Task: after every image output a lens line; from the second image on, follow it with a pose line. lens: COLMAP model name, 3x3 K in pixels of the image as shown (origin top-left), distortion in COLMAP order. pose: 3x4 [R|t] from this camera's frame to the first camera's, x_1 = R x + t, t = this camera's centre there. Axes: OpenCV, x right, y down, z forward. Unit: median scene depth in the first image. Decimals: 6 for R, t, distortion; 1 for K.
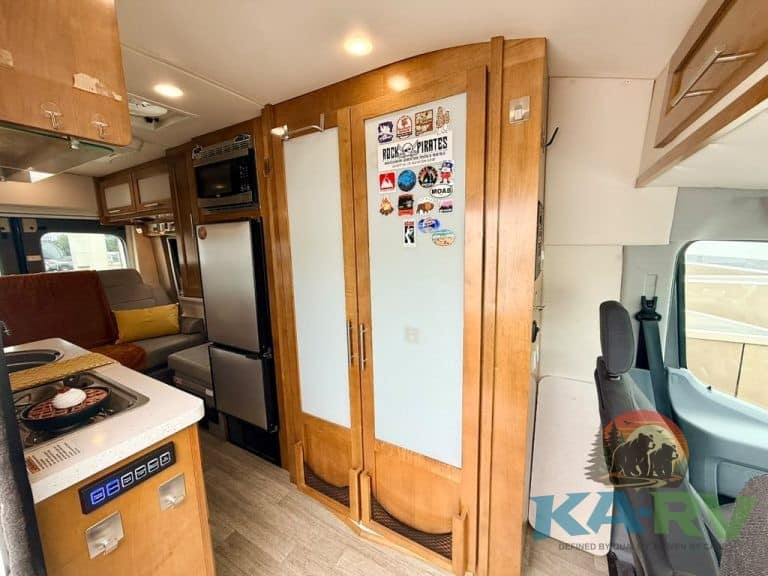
lens RADIAL K [[309.3, 0, 381.1], [0, 309.3, 287.3], [0, 0, 1]] dist [-0.000637, -0.000078]
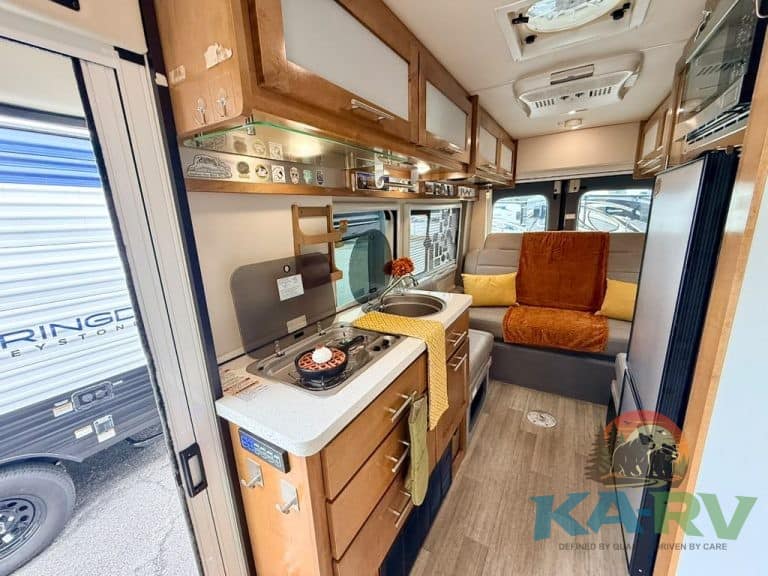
lens RADIAL K [[309.3, 0, 381.9], [0, 309.3, 287.6], [0, 0, 1]] dist [-0.000637, -0.000078]
pose [[-0.031175, 0.254879, -0.966470, 0.023785], [-0.101875, 0.961094, 0.256748, -0.065930], [0.994309, 0.106463, -0.003996, 0.366360]]
